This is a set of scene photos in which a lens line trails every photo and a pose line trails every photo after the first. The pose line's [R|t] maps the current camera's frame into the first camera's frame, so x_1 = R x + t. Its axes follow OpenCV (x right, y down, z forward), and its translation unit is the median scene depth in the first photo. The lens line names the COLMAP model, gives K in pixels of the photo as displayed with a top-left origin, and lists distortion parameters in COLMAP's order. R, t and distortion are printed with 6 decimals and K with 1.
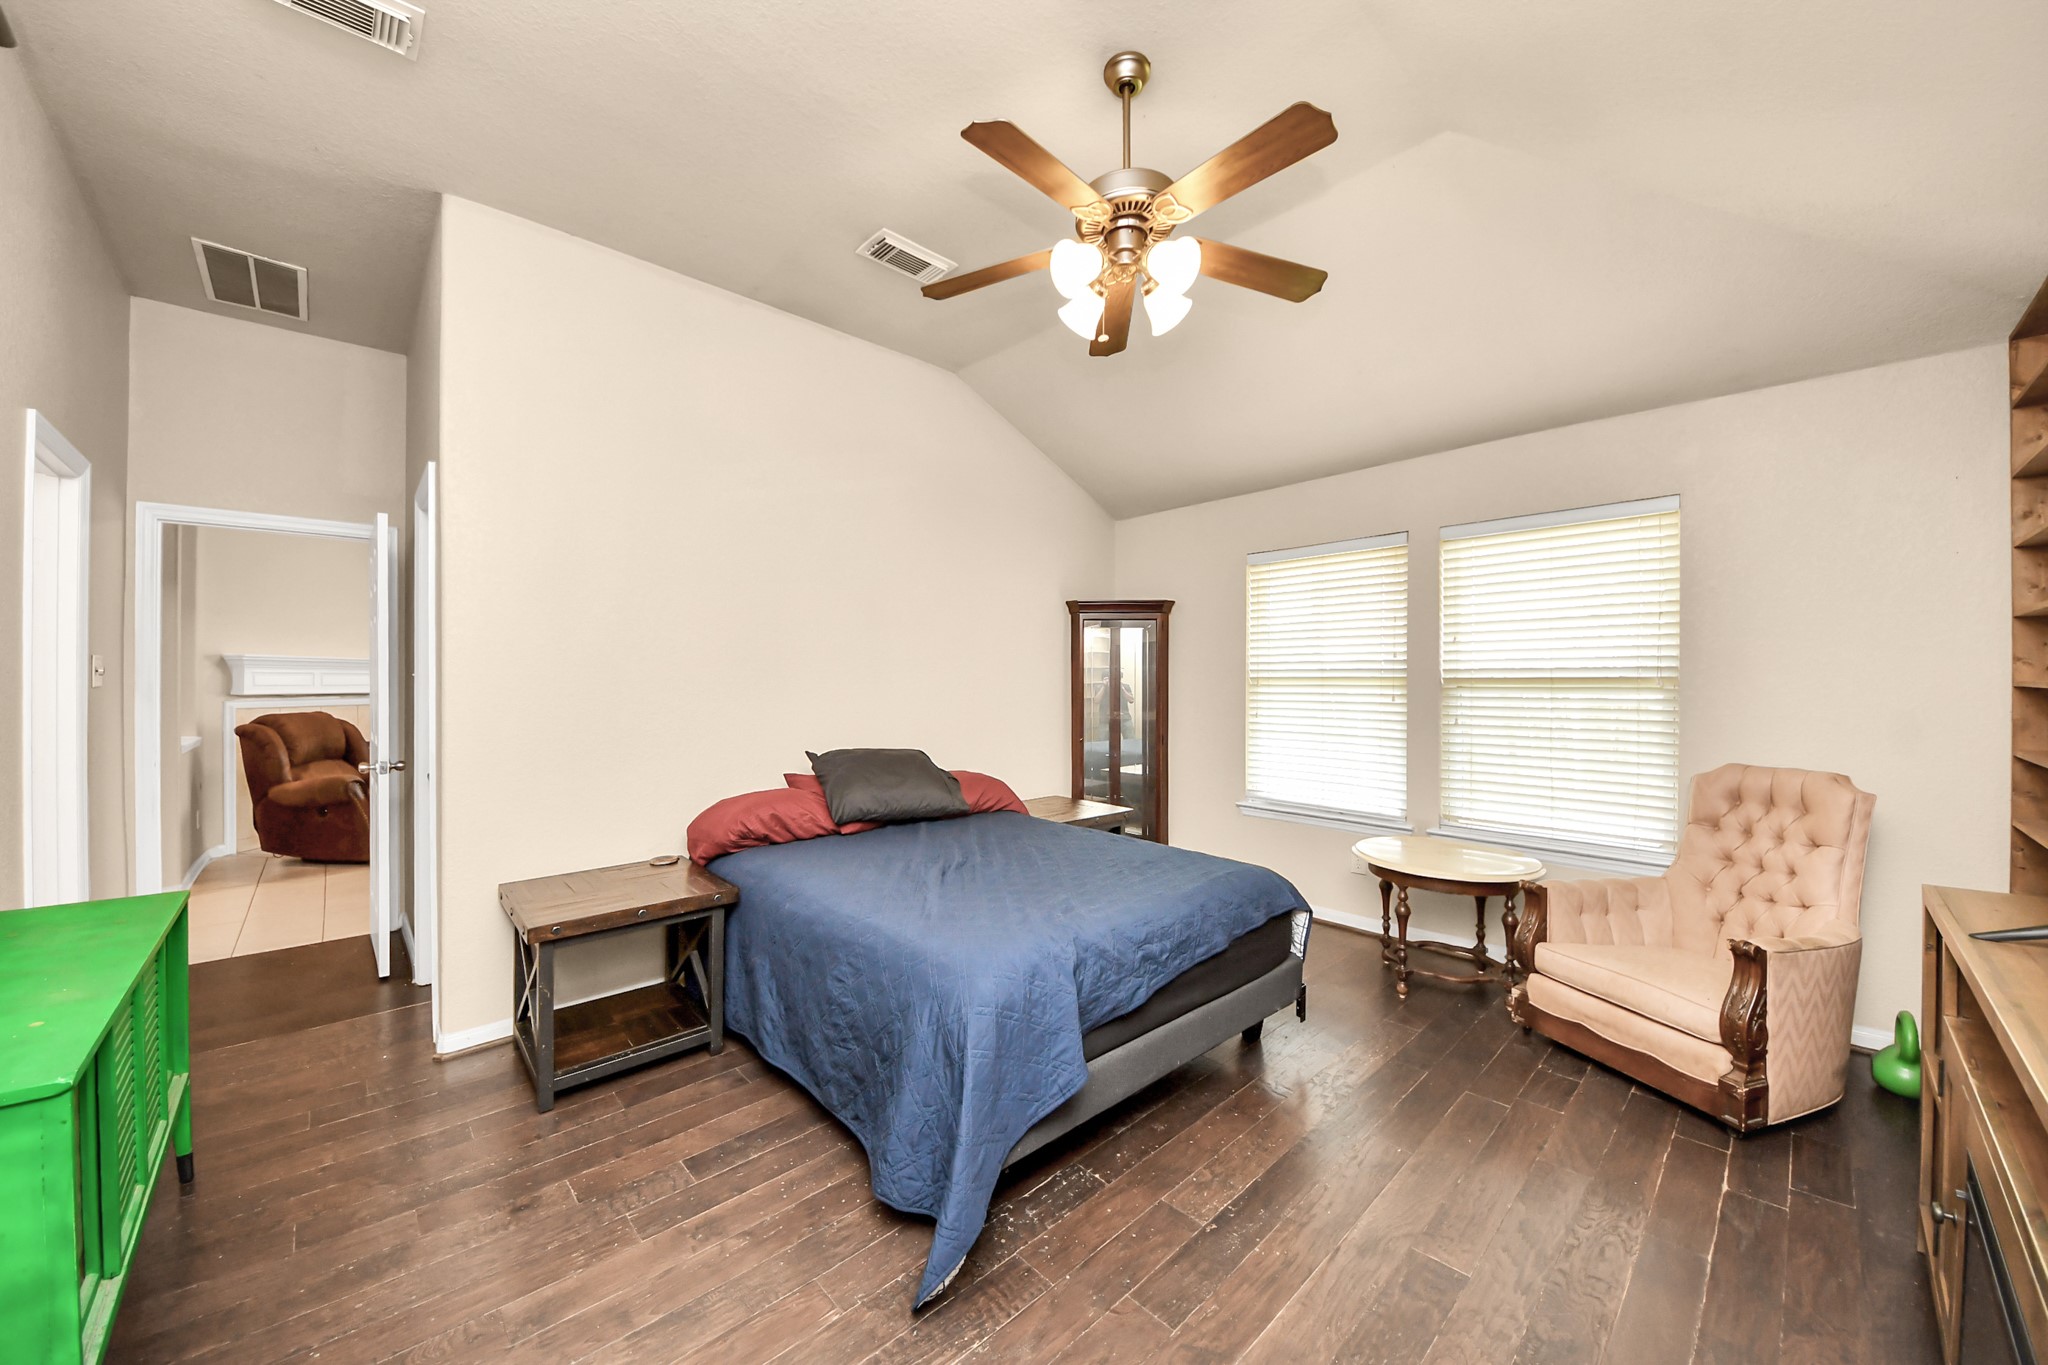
lens RADIAL K [[750.1, 0, 1024.0], [0, 750.1, 682.5], [0, 0, 1]] dist [0.000227, -0.000011]
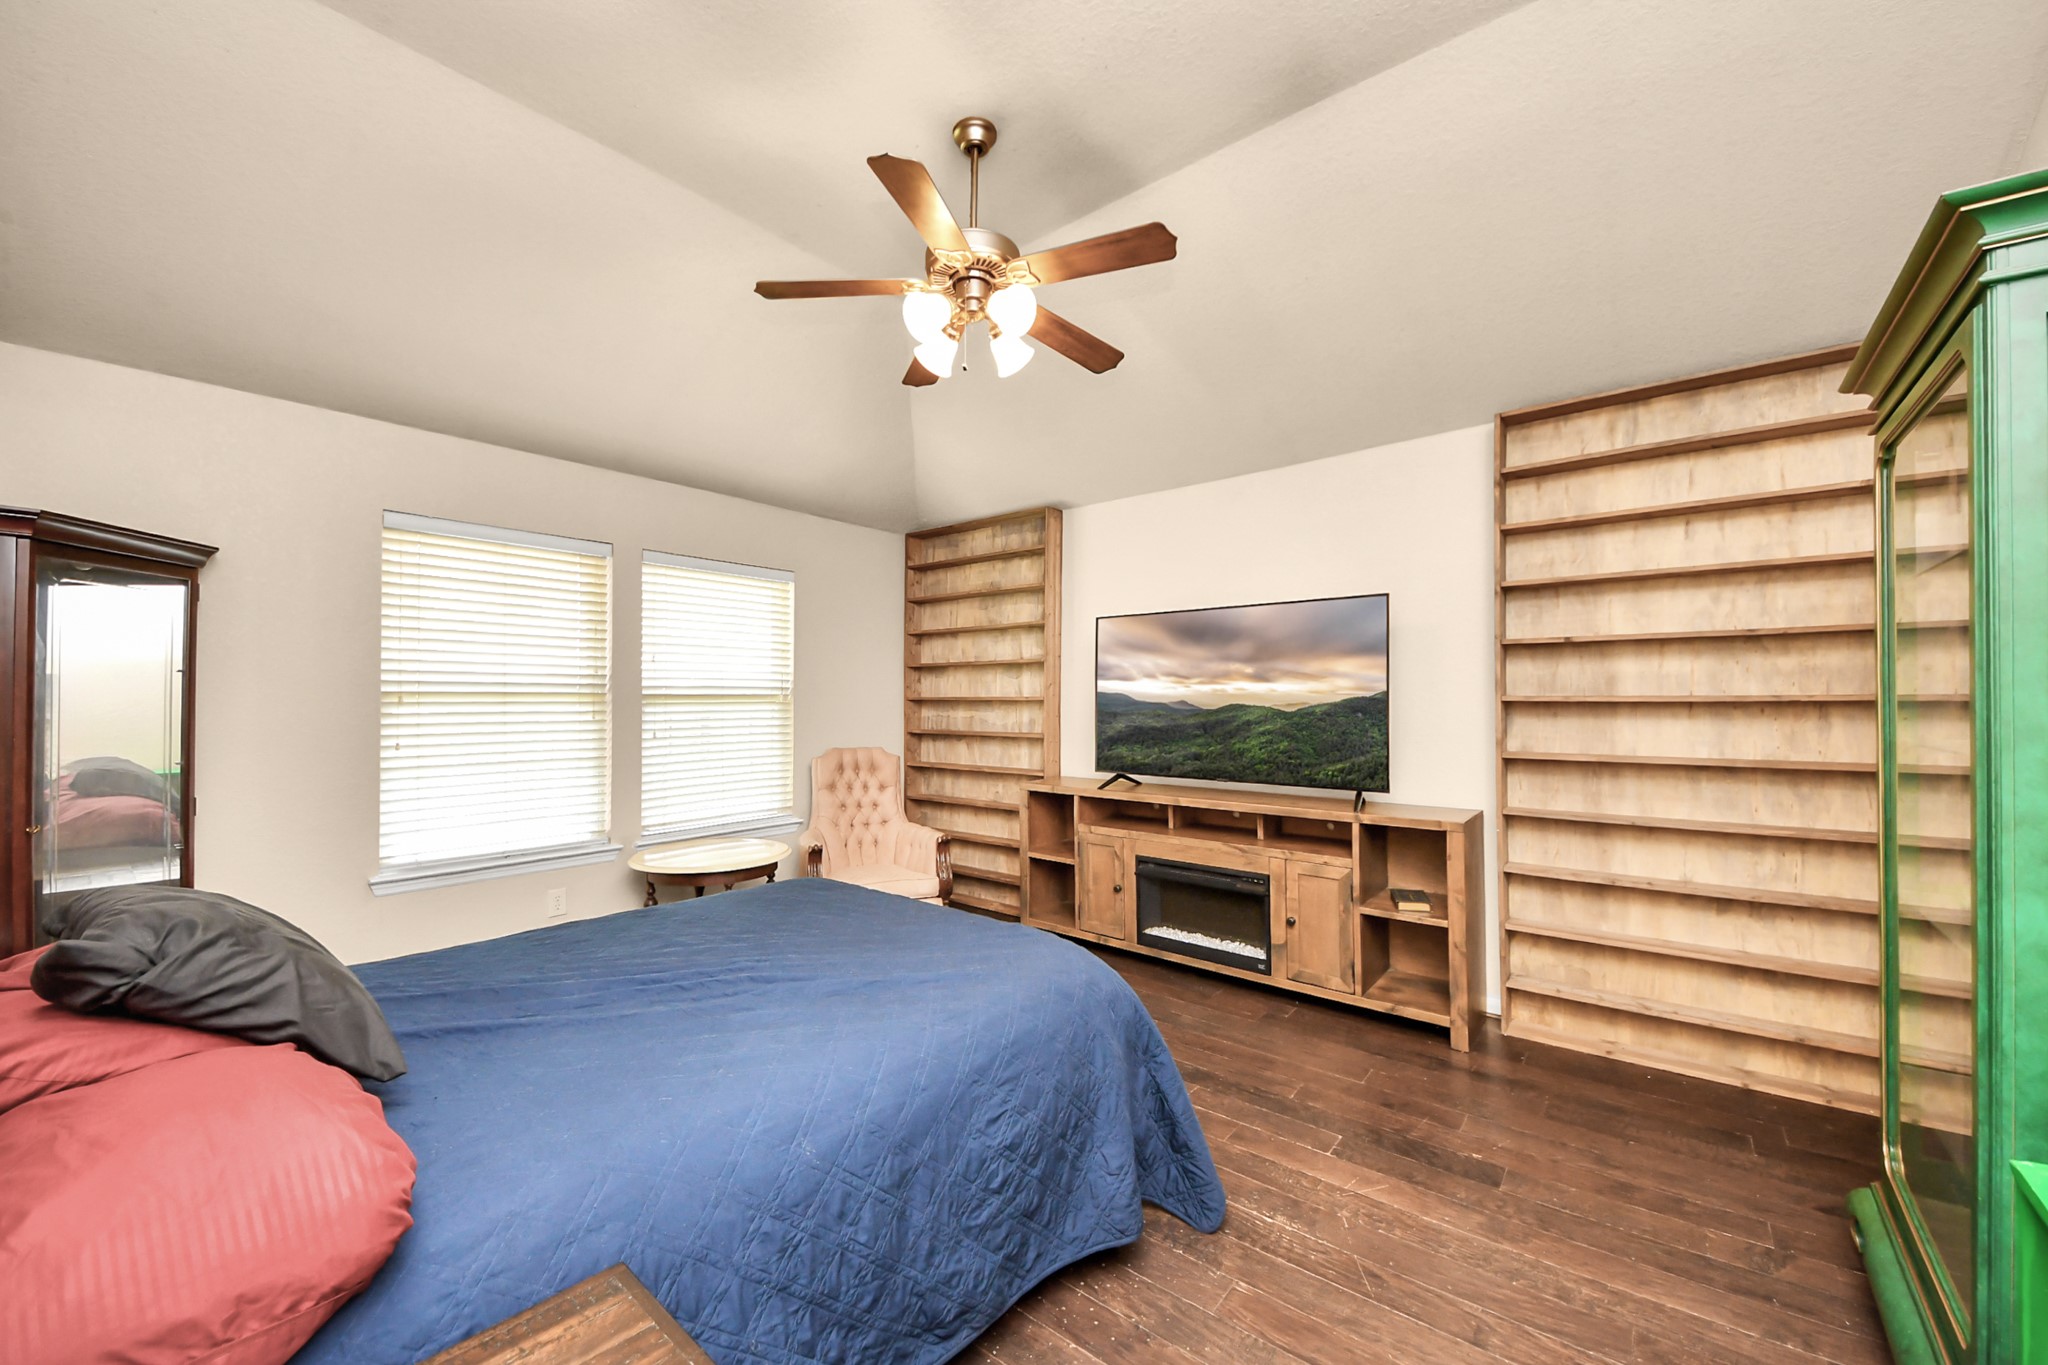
lens RADIAL K [[754.3, 0, 1020.0], [0, 754.3, 696.0], [0, 0, 1]] dist [0.001548, 0.000058]
pose [[-0.106560, 0.001037, 0.994306, -0.633819], [0.005492, 0.999985, -0.000454, -0.000323], [-0.994291, 0.005413, -0.106565, 0.698241]]
